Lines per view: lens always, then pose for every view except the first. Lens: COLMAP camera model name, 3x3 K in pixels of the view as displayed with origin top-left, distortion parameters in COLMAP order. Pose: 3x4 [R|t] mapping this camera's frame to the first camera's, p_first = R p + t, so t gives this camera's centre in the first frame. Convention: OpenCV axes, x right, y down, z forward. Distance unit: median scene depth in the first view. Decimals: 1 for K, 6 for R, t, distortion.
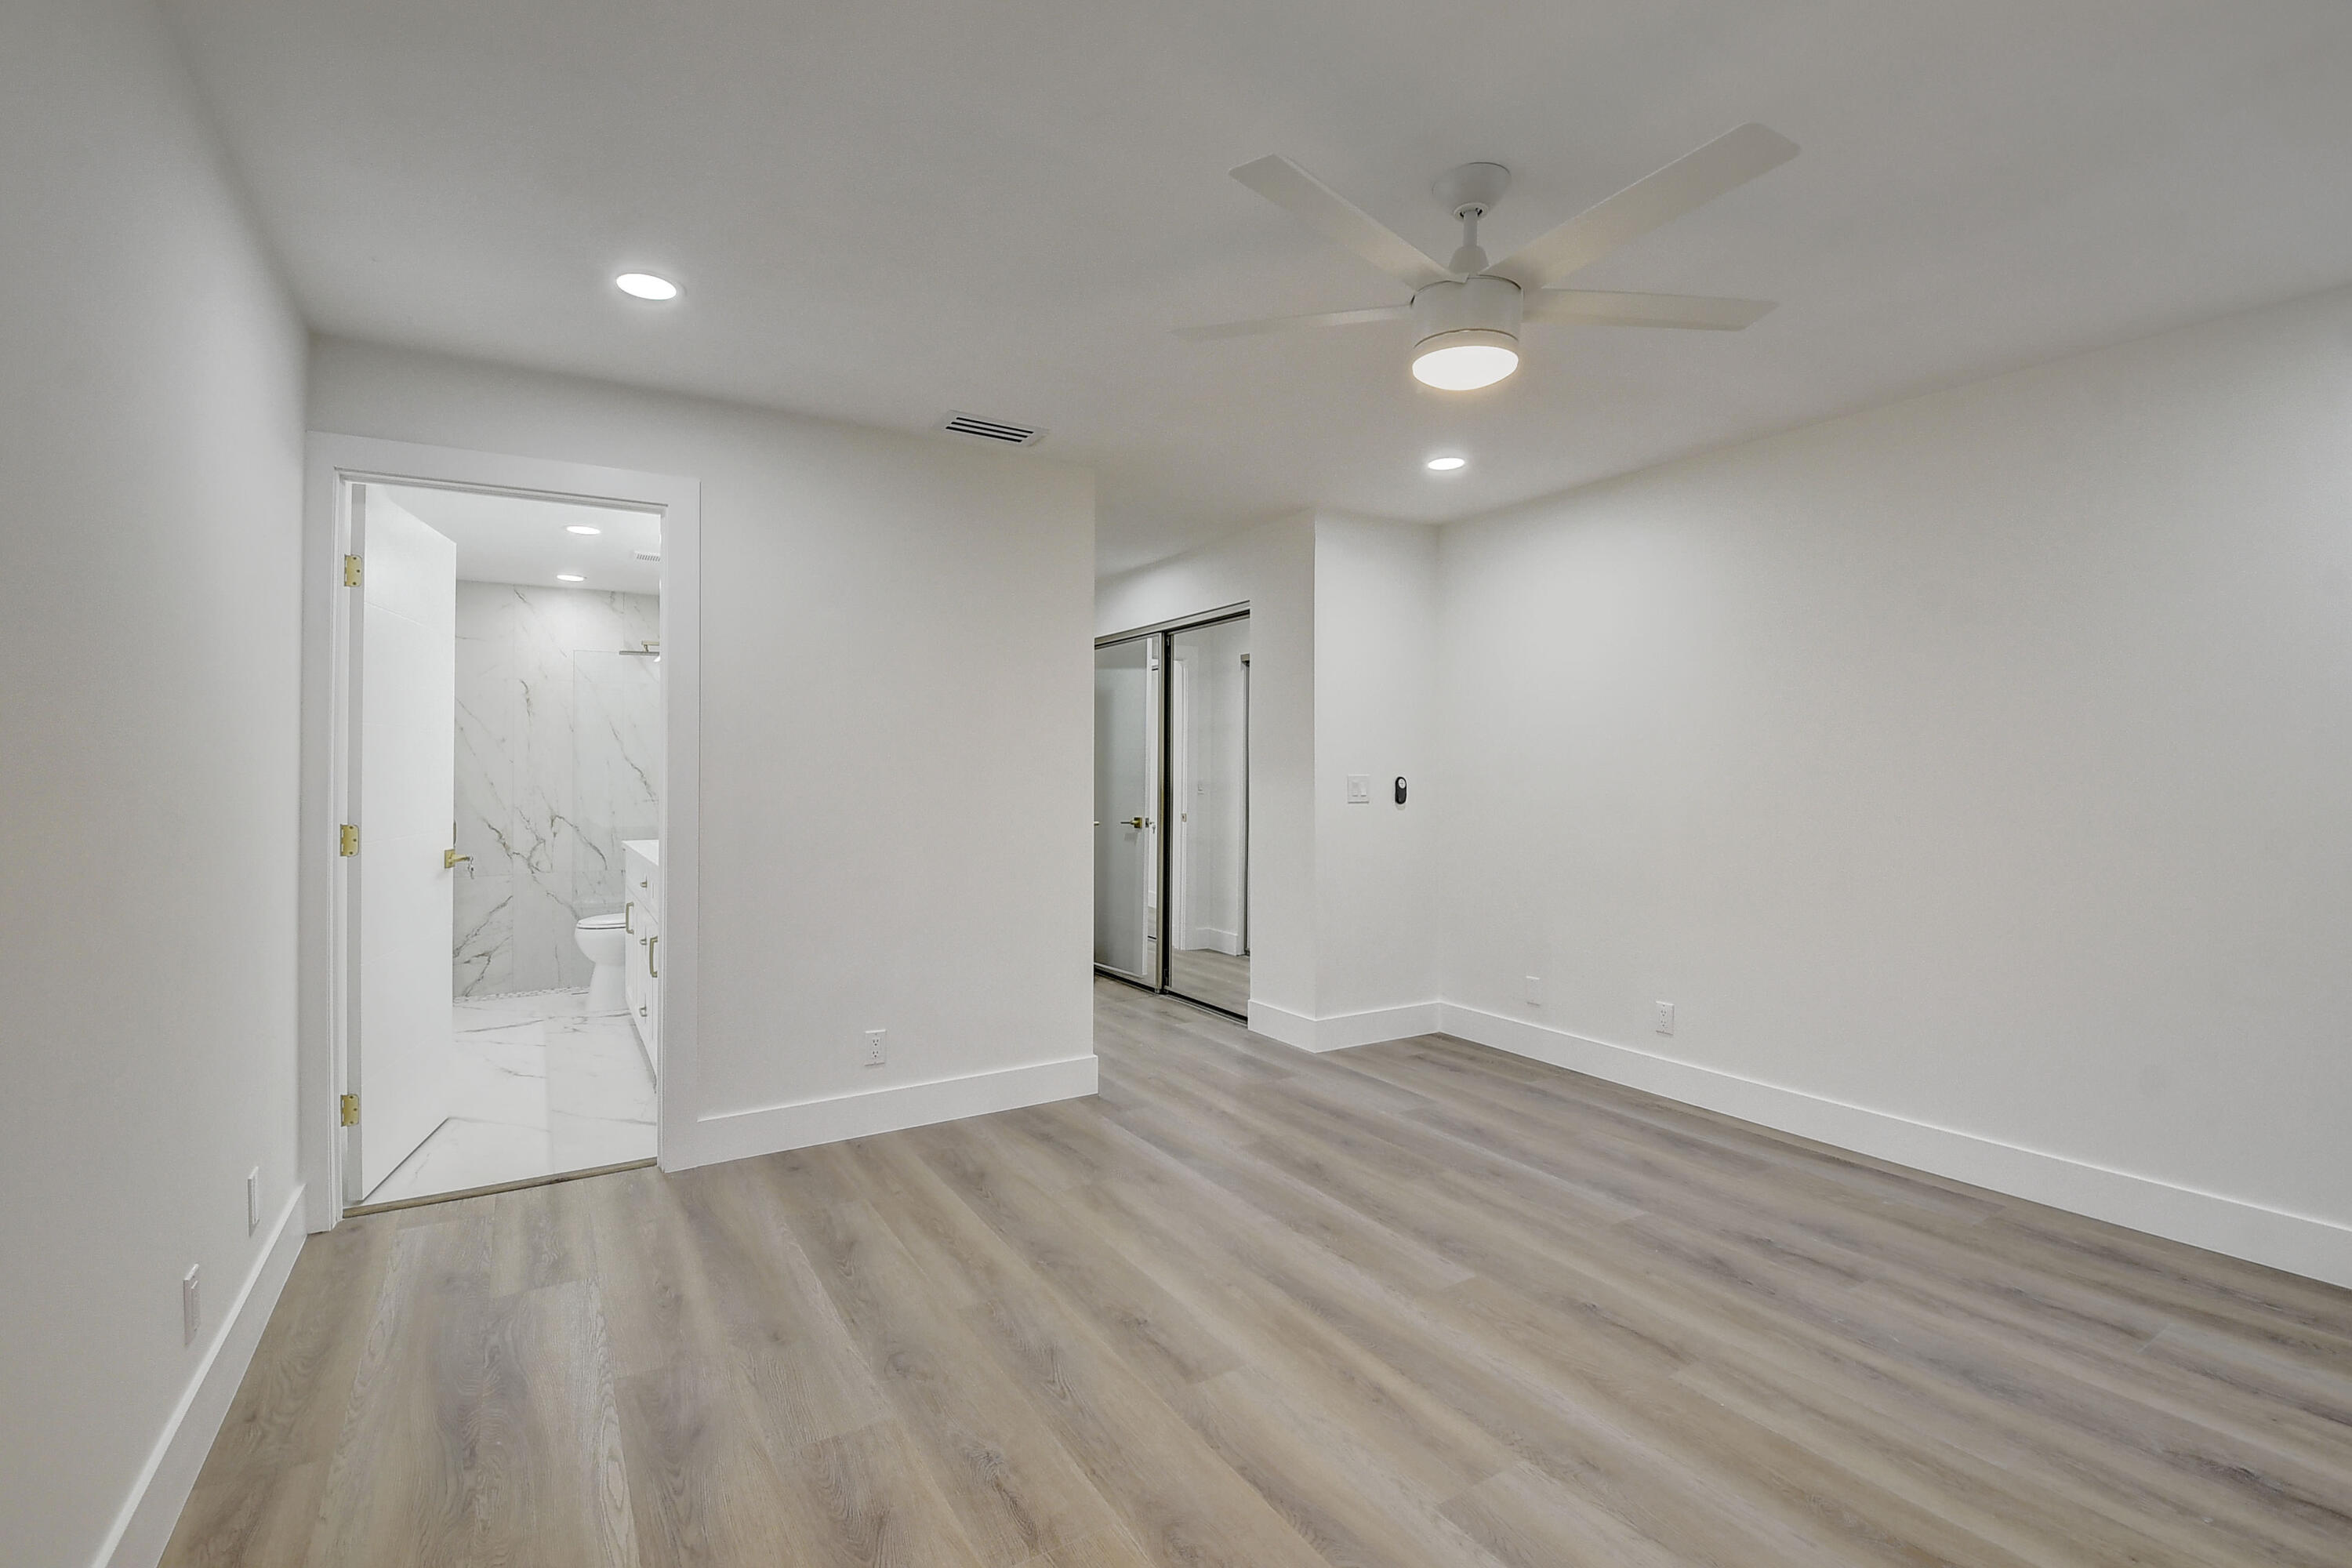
lens RADIAL K [[1038.6, 0, 1169.7], [0, 1038.6, 762.1], [0, 0, 1]] dist [0.008567, -0.019238]
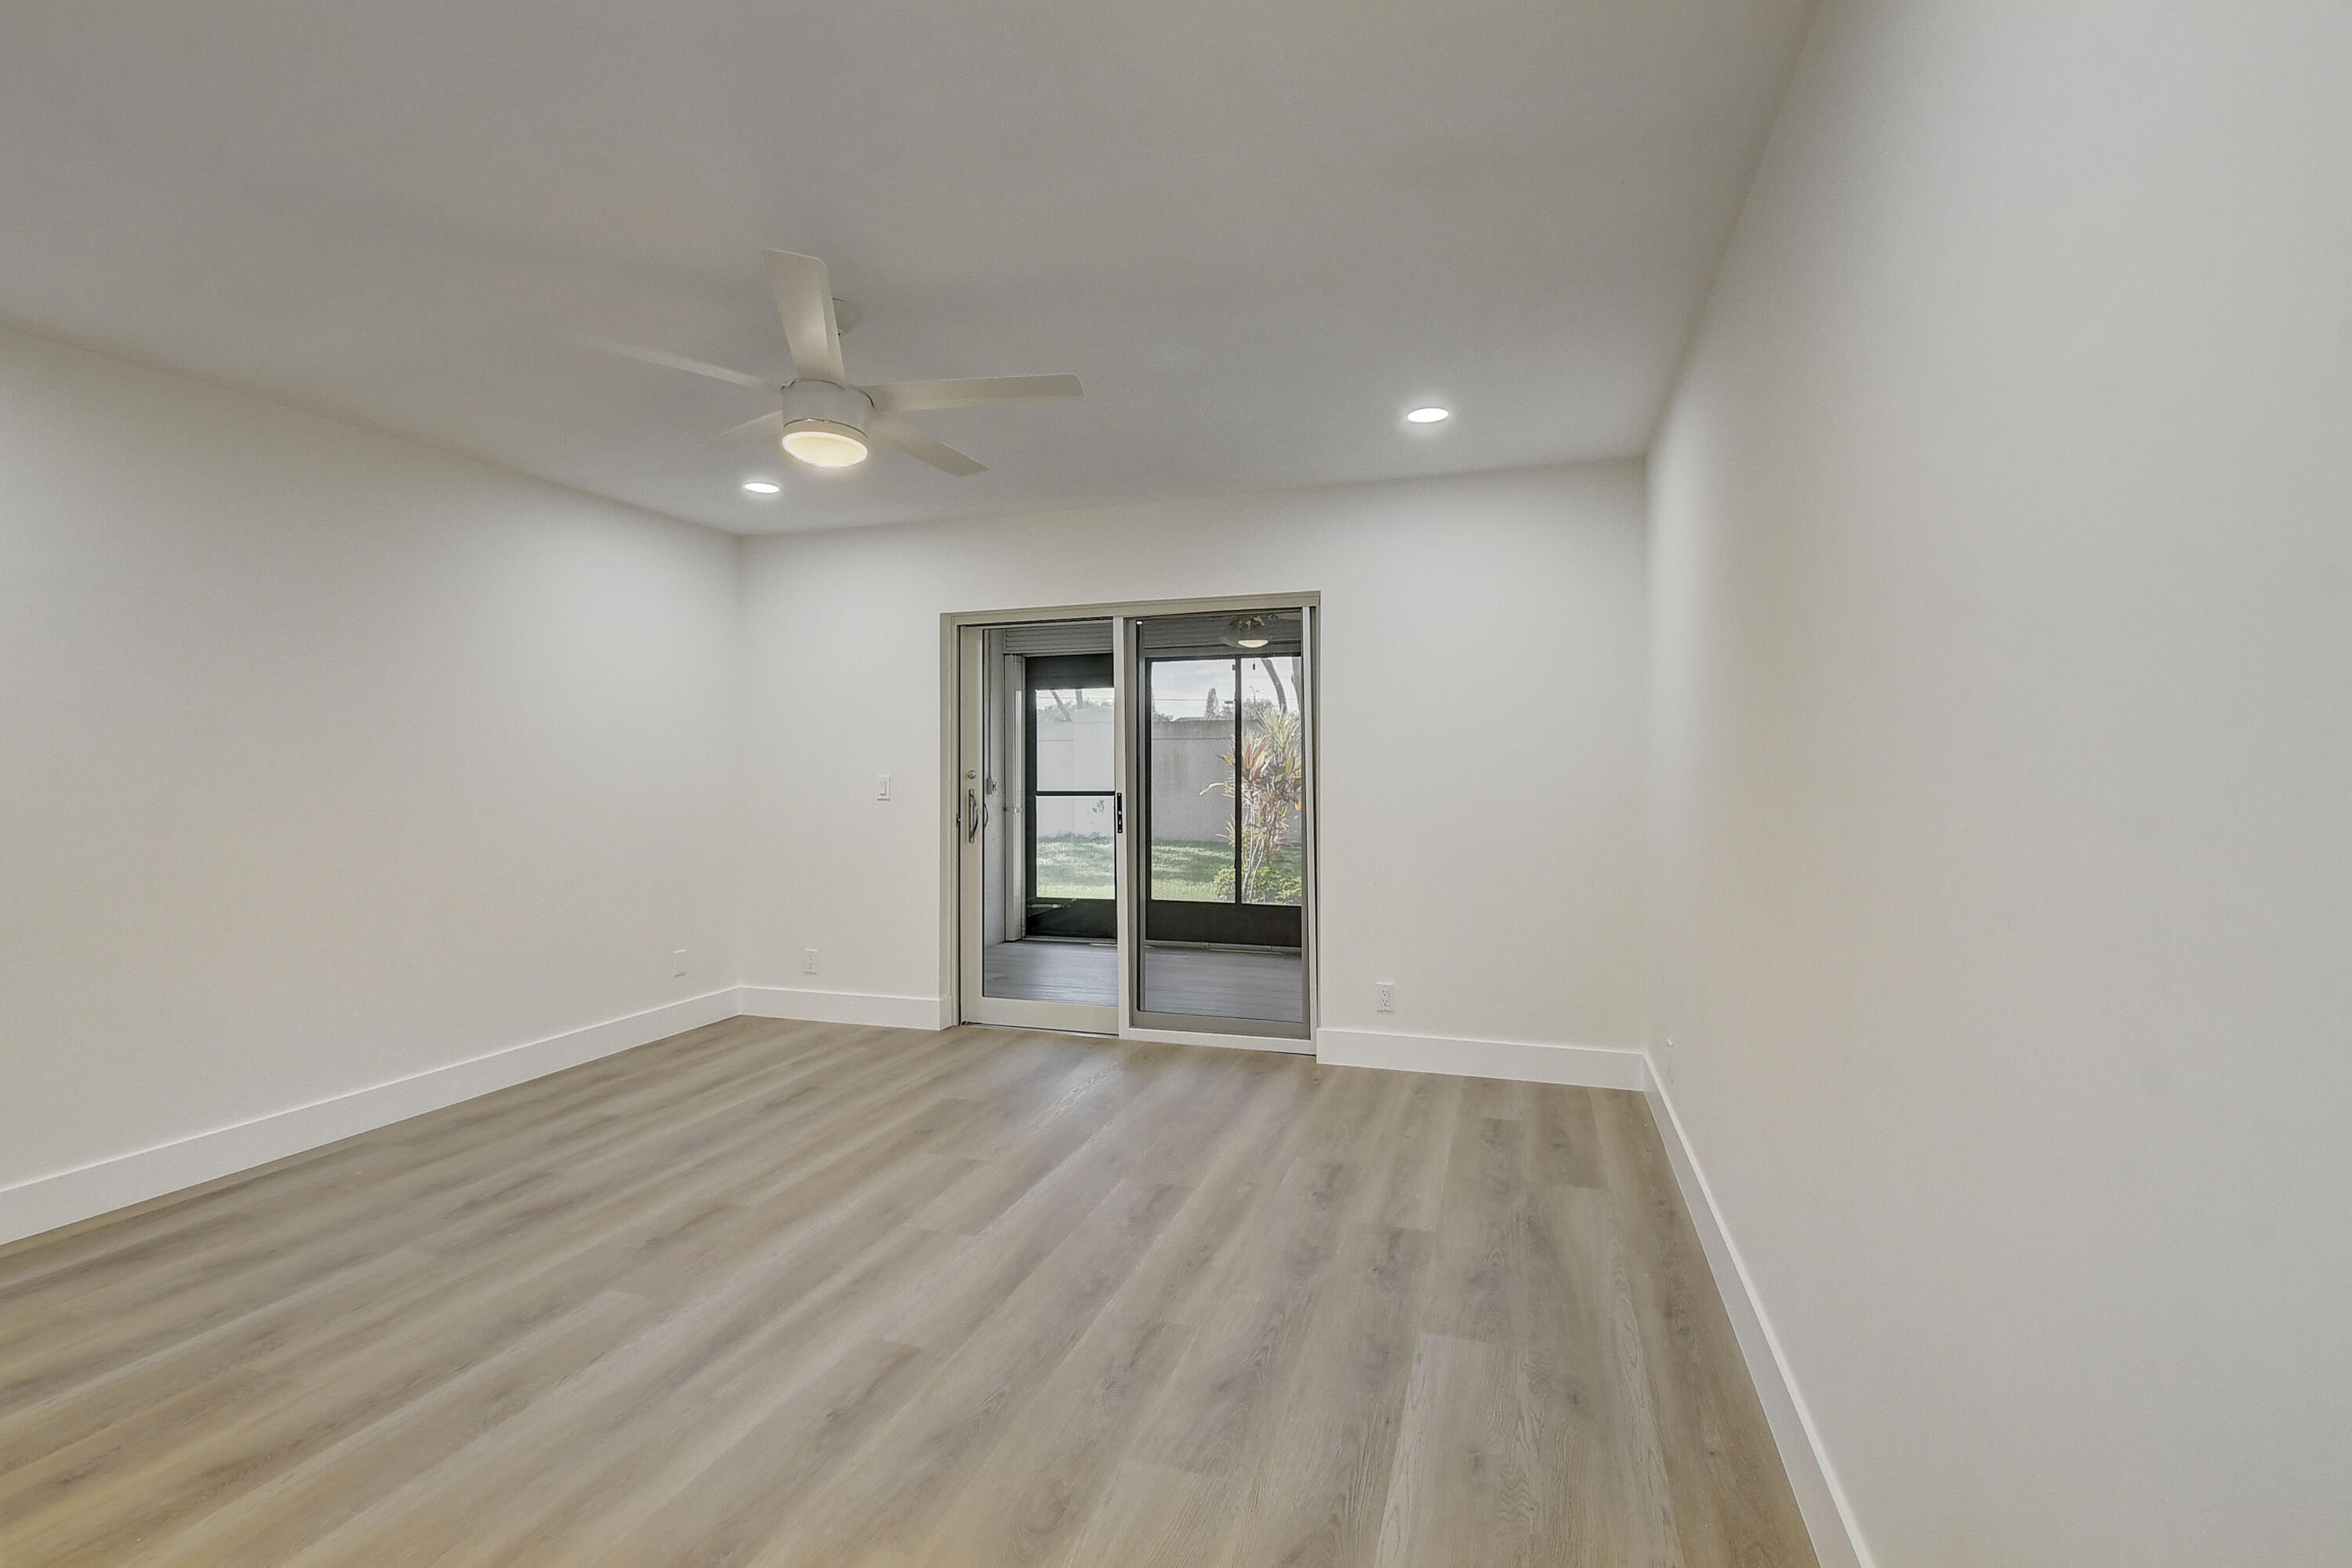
lens RADIAL K [[1049.4, 0, 1179.2], [0, 1049.4, 759.0], [0, 0, 1]] dist [0.000715, -0.016565]
pose [[-0.646525, 0.008114, 0.762849, -0.899843], [-0.000764, 0.999936, -0.011283, 0.012263], [-0.762892, -0.007878, -0.646478, 1.395385]]
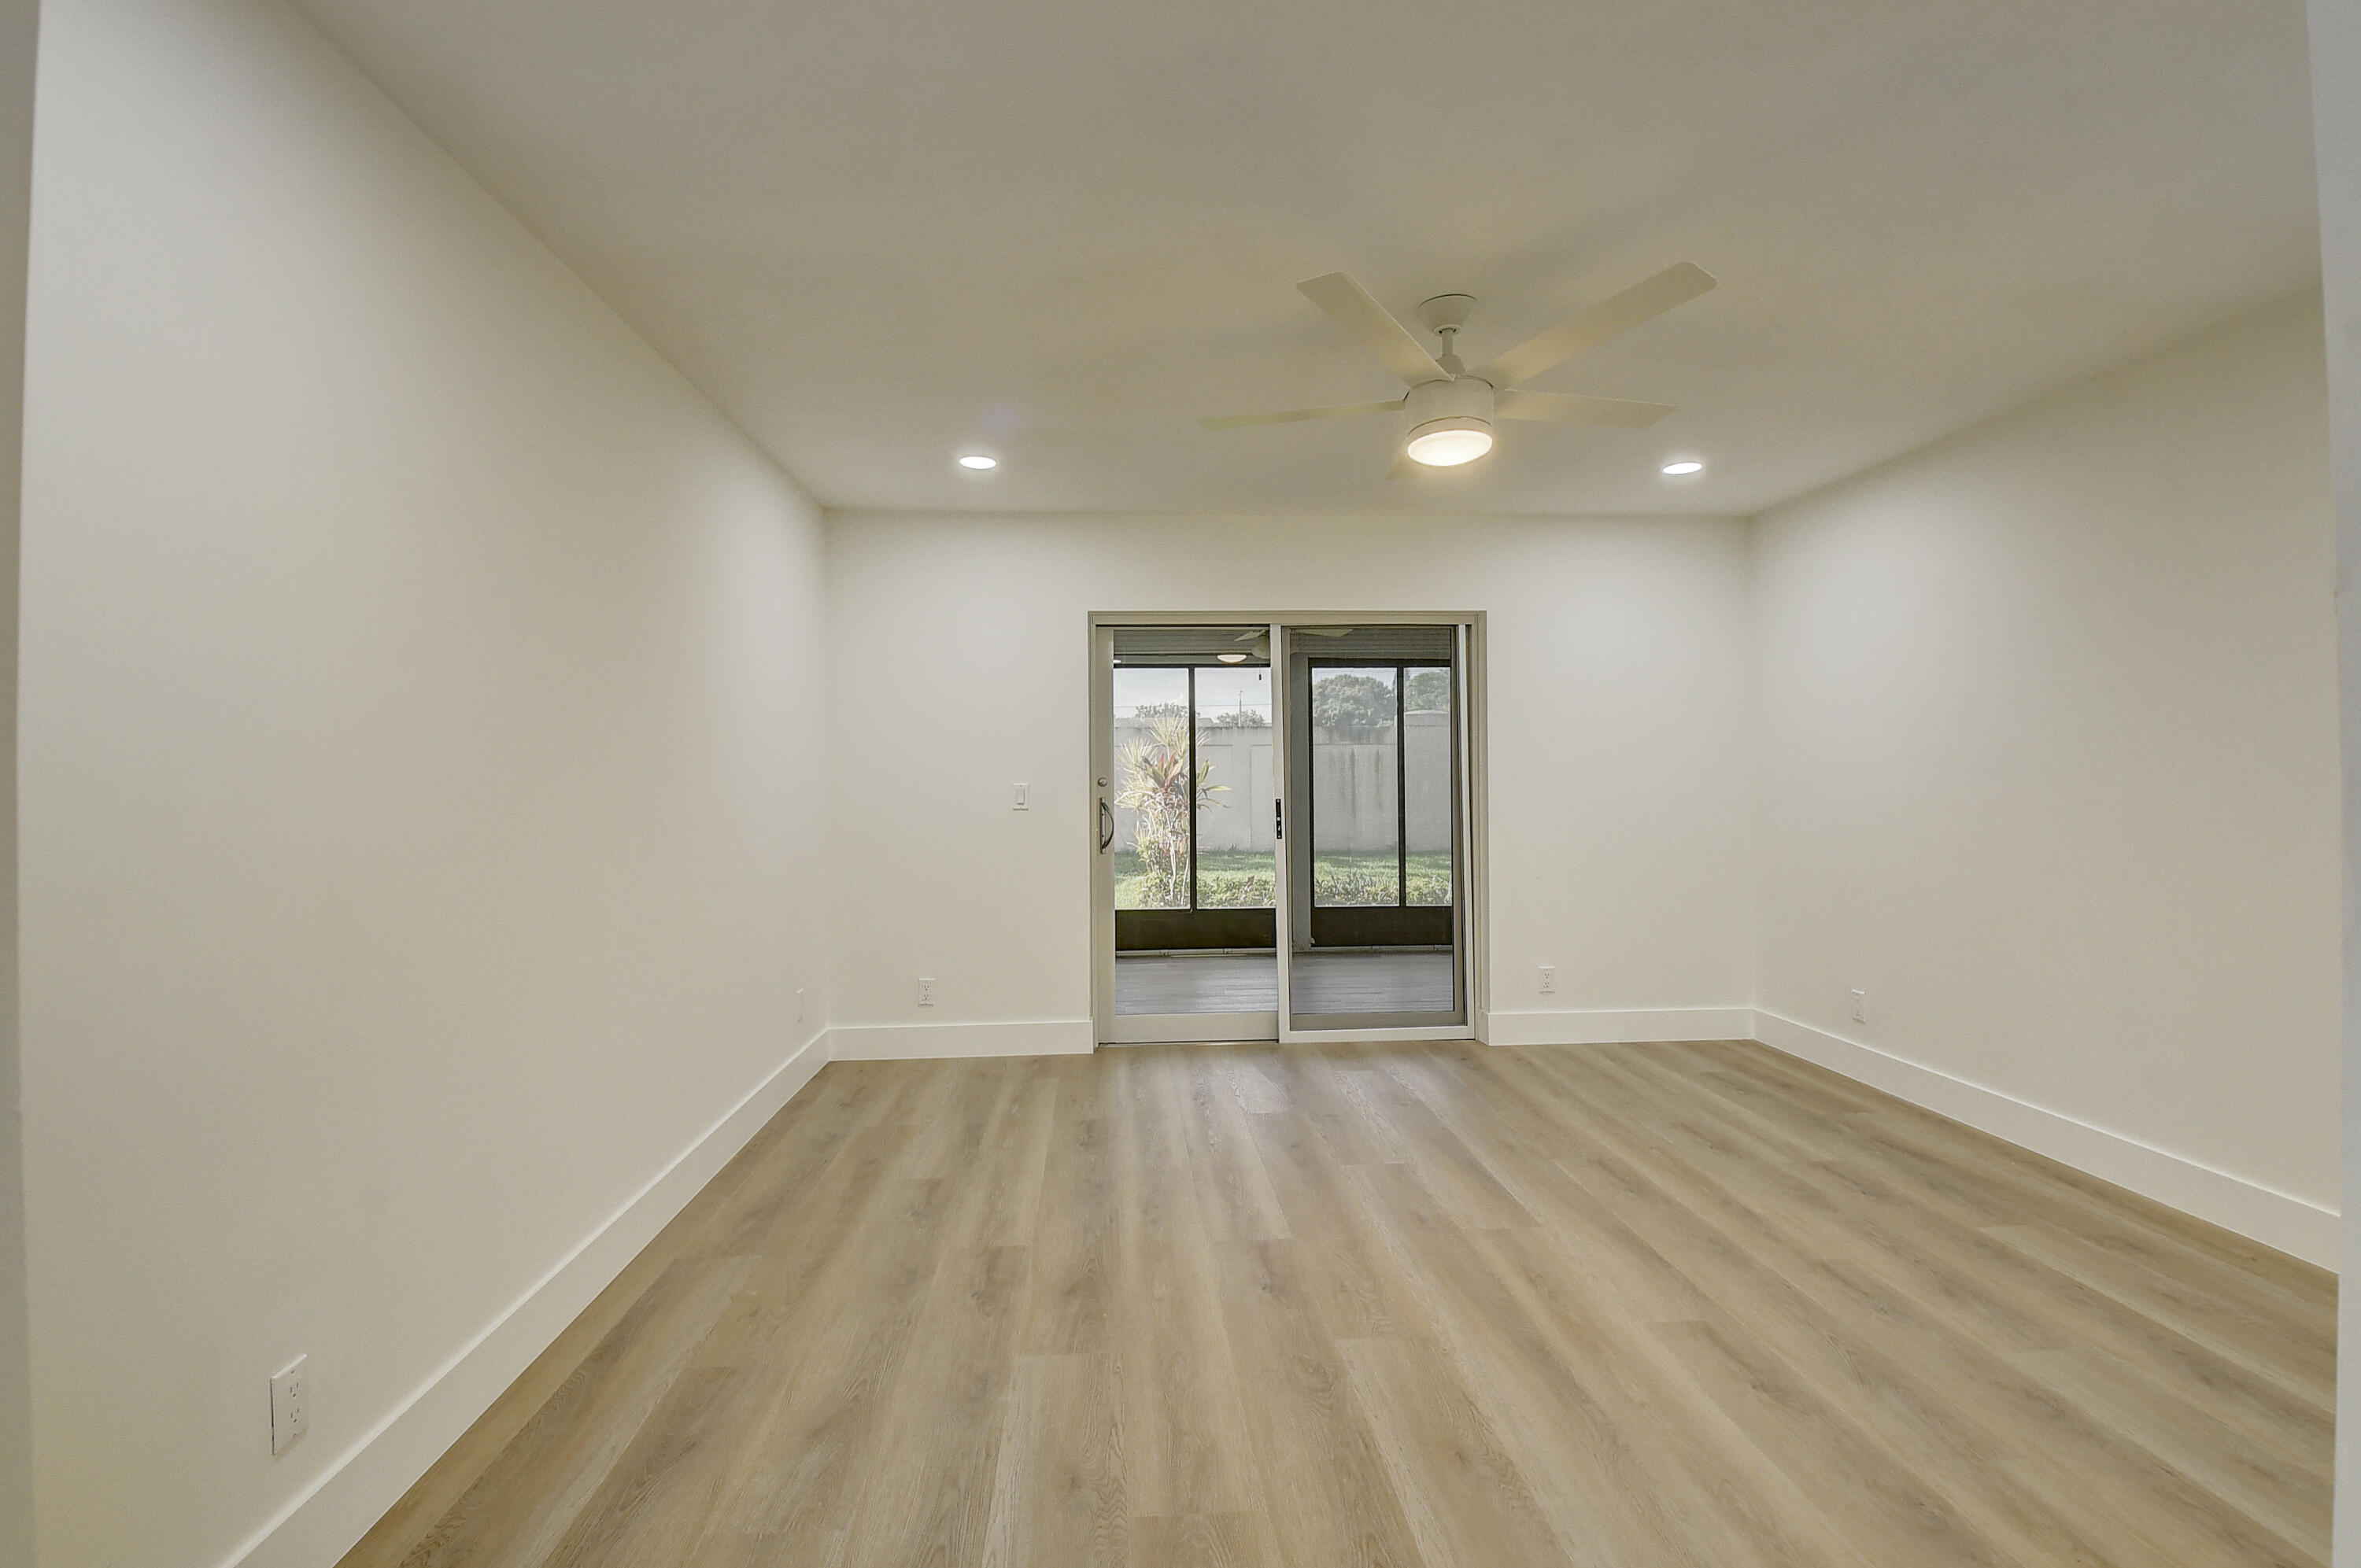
lens RADIAL K [[1048.1, 0, 1176.2], [0, 1048.1, 761.2], [0, 0, 1]] dist [-0.001896, -0.015740]
pose [[-0.883054, 0.009907, 0.469167, -0.009158], [0.001709, 0.999838, -0.017896, 0.017511], [-0.469268, -0.015002, -0.882928, 2.111969]]
